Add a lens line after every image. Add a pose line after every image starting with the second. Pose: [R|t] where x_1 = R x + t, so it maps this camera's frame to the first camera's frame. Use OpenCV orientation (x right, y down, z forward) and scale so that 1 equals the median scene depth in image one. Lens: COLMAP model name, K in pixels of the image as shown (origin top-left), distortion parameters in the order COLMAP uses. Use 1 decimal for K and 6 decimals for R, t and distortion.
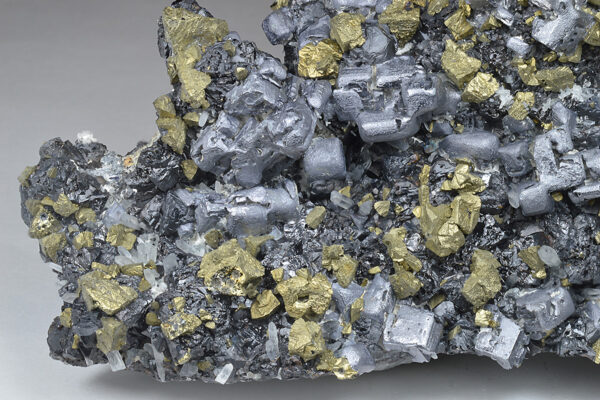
lens RADIAL K [[1669.5, 0, 300.1], [0, 1669.5, 200.6], [0, 0, 1]] dist [-0.051696, 0.000000]
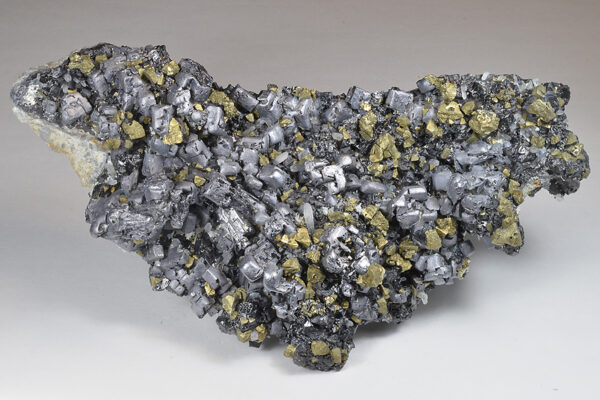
lens RADIAL K [[1669.5, 0, 302.3], [0, 1669.5, 200.6], [0, 0, 1]] dist [-0.051696, 0.000000]
pose [[-0.995645, 0.031305, 0.087812, 0.006825], [-0.010931, -0.974639, 0.223518, -0.530796], [0.092582, 0.221585, 0.970736, -1.087706]]
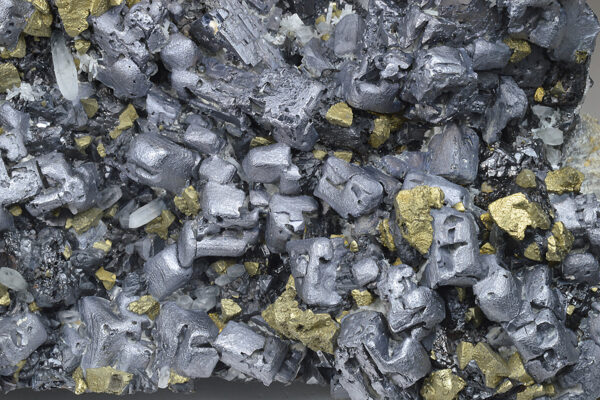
lens RADIAL K [[1669.5, 0, 303.8], [0, 1669.5, 199.0], [0, 0, 1]] dist [-0.051696, 0.000000]
pose [[0.975549, -0.094410, 0.198472, 0.128663], [0.099387, 0.994932, -0.015244, 0.019984], [-0.196027, 0.034596, 0.979988, 0.106835]]
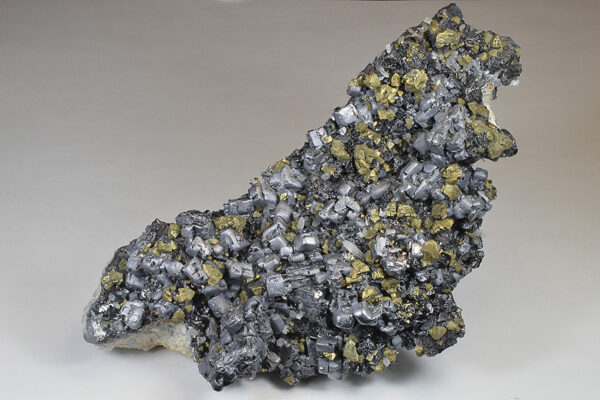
lens RADIAL K [[1669.5, 0, 299.1], [0, 1669.5, 196.9], [0, 0, 1]] dist [-0.051696, 0.000000]
pose [[-0.714146, 0.672874, 0.192968, -0.268293], [-0.632637, -0.738407, 0.233509, -0.526851], [0.299611, 0.044681, 0.953015, -1.308665]]
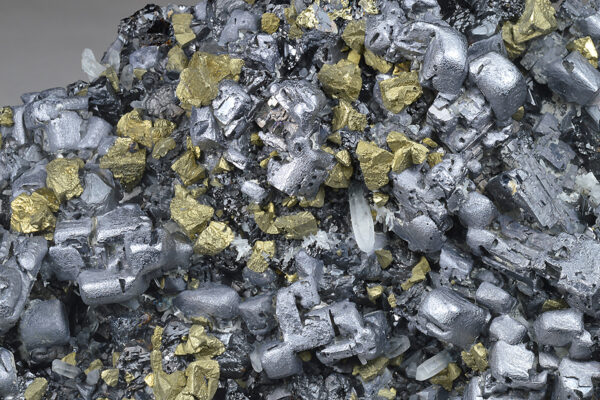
lens RADIAL K [[1669.5, 0, 298.2], [0, 1669.5, 202.8], [0, 0, 1]] dist [-0.051696, 0.000000]
pose [[0.995440, -0.040088, 0.086553, 0.076278], [0.042166, 0.998862, -0.022310, -0.064787], [-0.085560, 0.025857, 0.995997, 0.105530]]
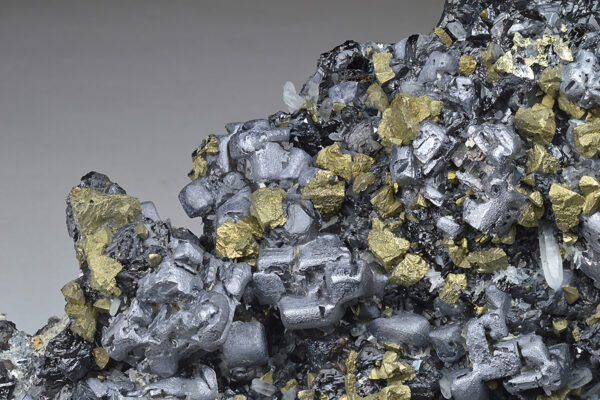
lens RADIAL K [[1669.5, 0, 298.7], [0, 1669.5, 203.9], [0, 0, 1]] dist [-0.051696, 0.000000]
pose [[0.999705, -0.009876, 0.022190, 0.025263], [0.009873, 0.999951, 0.000252, -0.105755], [-0.022192, -0.000033, 0.999754, 0.059801]]
